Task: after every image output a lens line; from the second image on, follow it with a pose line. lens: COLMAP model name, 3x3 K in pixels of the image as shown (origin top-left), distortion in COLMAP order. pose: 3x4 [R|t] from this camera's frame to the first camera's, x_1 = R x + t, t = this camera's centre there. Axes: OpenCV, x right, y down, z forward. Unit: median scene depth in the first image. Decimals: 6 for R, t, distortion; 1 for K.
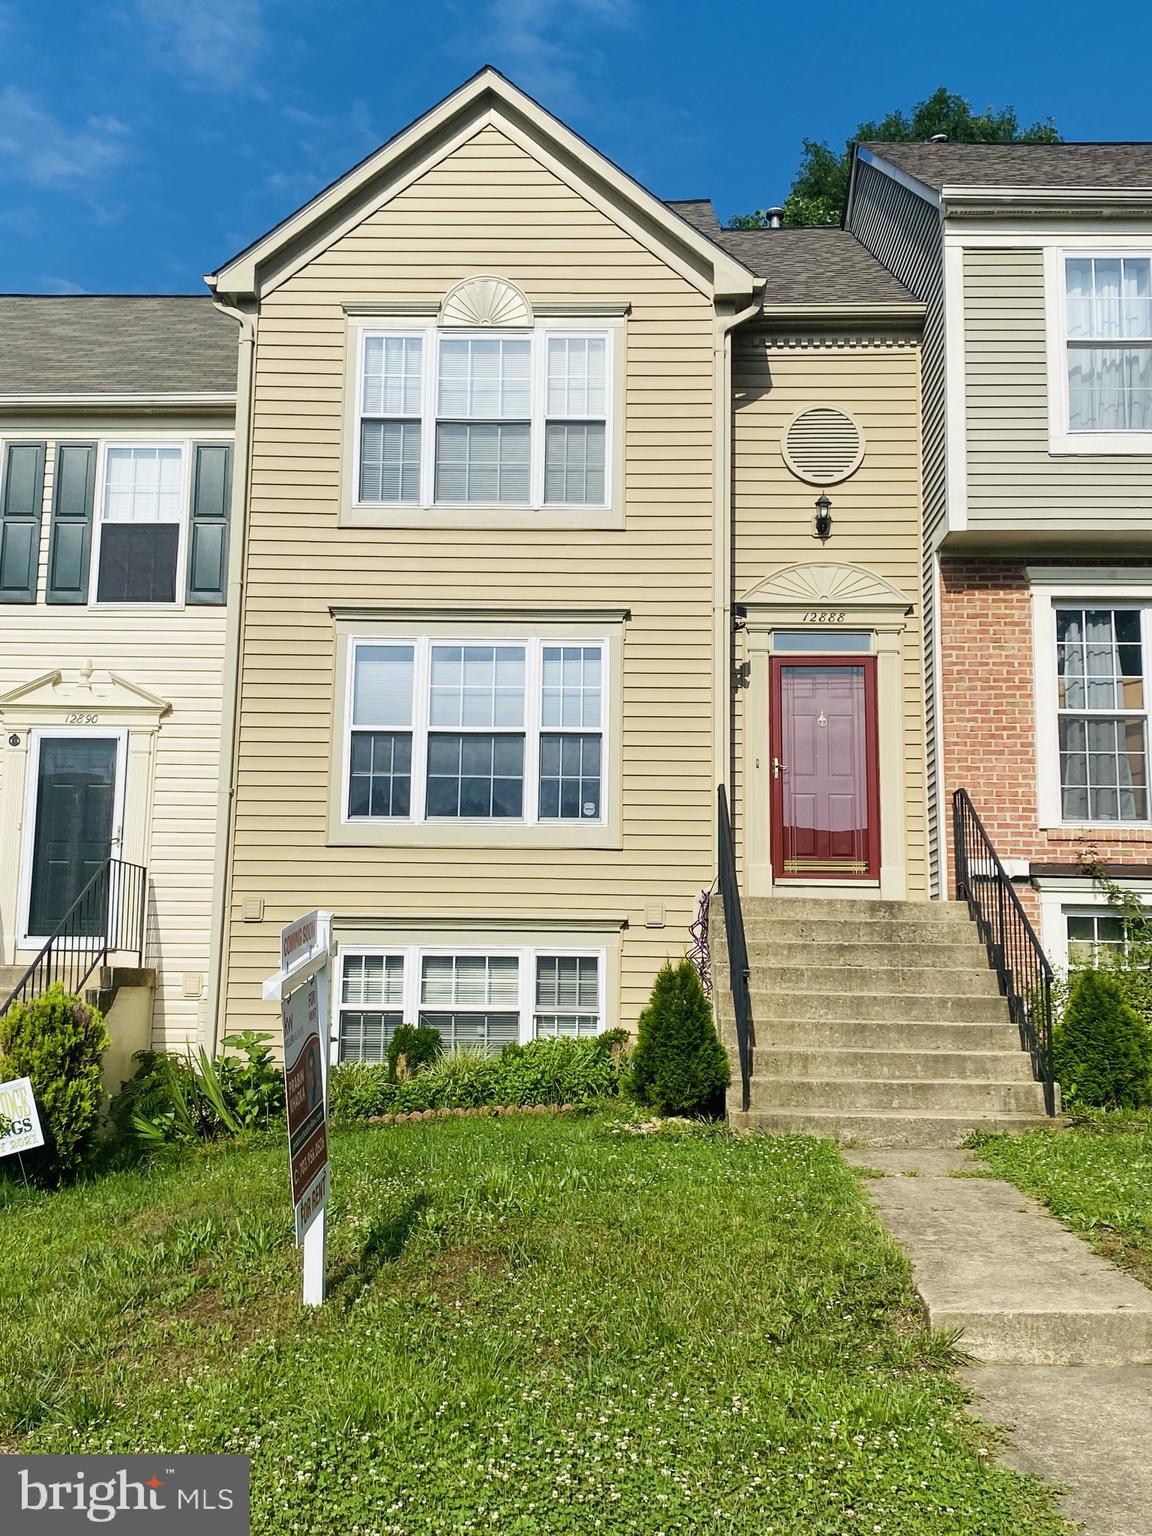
lens RADIAL K [[1589.3, 0, 577.5], [0, 1589.3, 764.1], [0, 0, 1]] dist [0.005018, 0.000000]
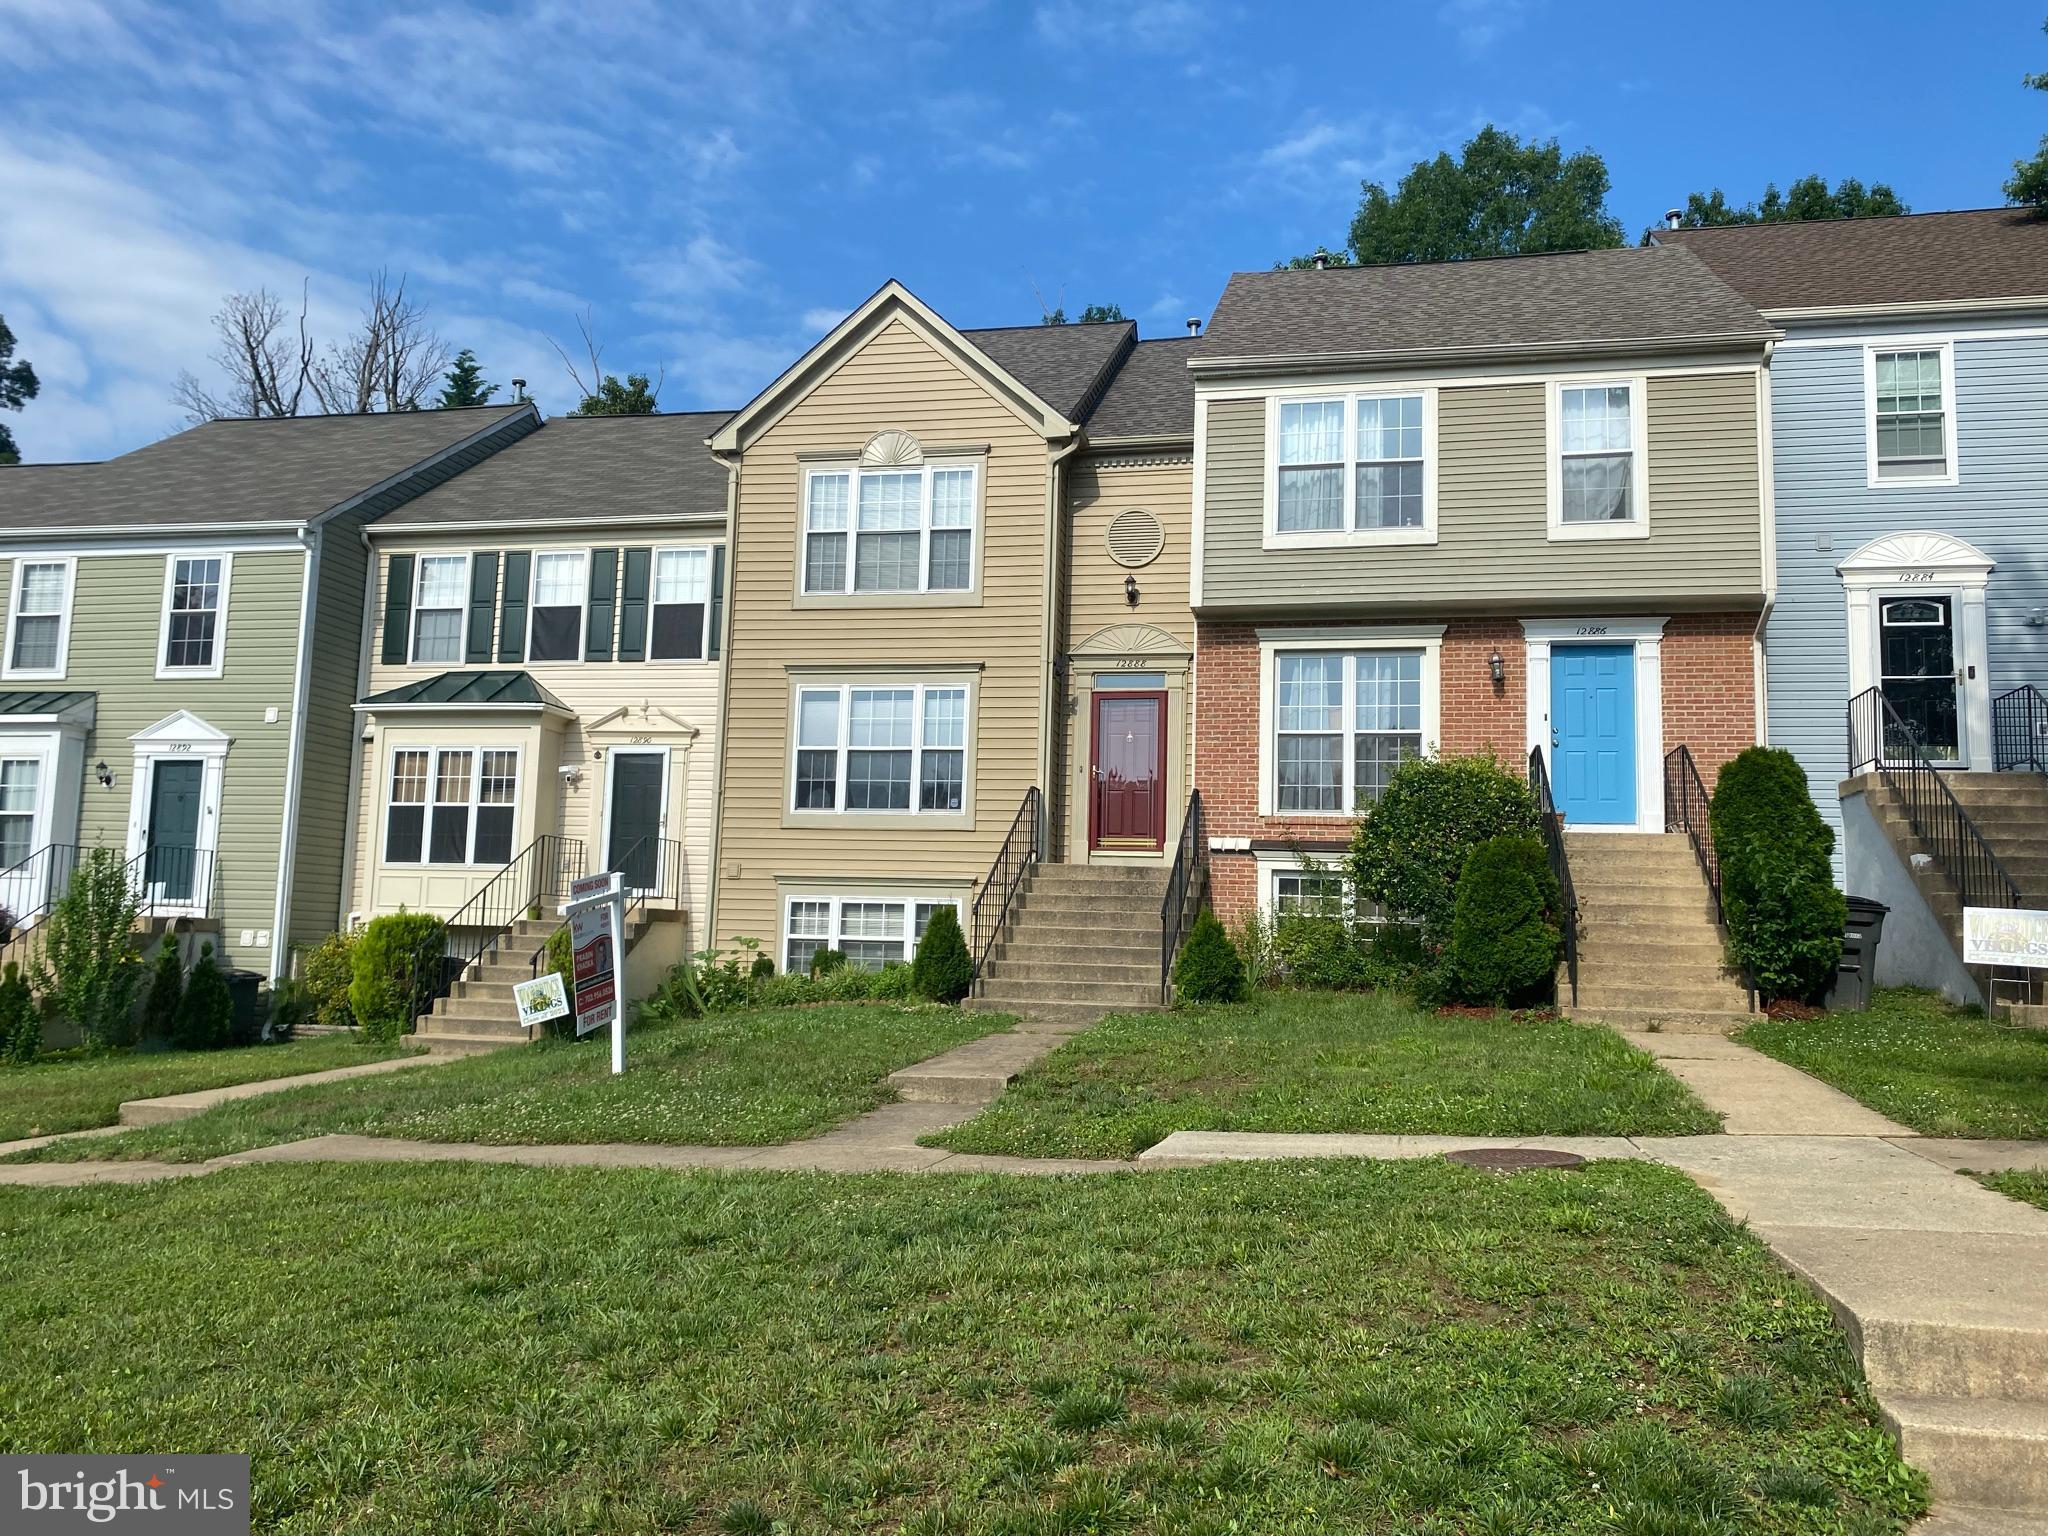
lens RADIAL K [[1557.2, 0, 1023.7], [0, 1557.2, 771.0], [0, 0, 1]] dist [0.031610, -0.007564]
pose [[0.983029, -0.007096, -0.183312, 0.321760], [0.011606, 0.999655, 0.023541, -0.032468], [0.183081, -0.025269, 0.982773, -0.373153]]
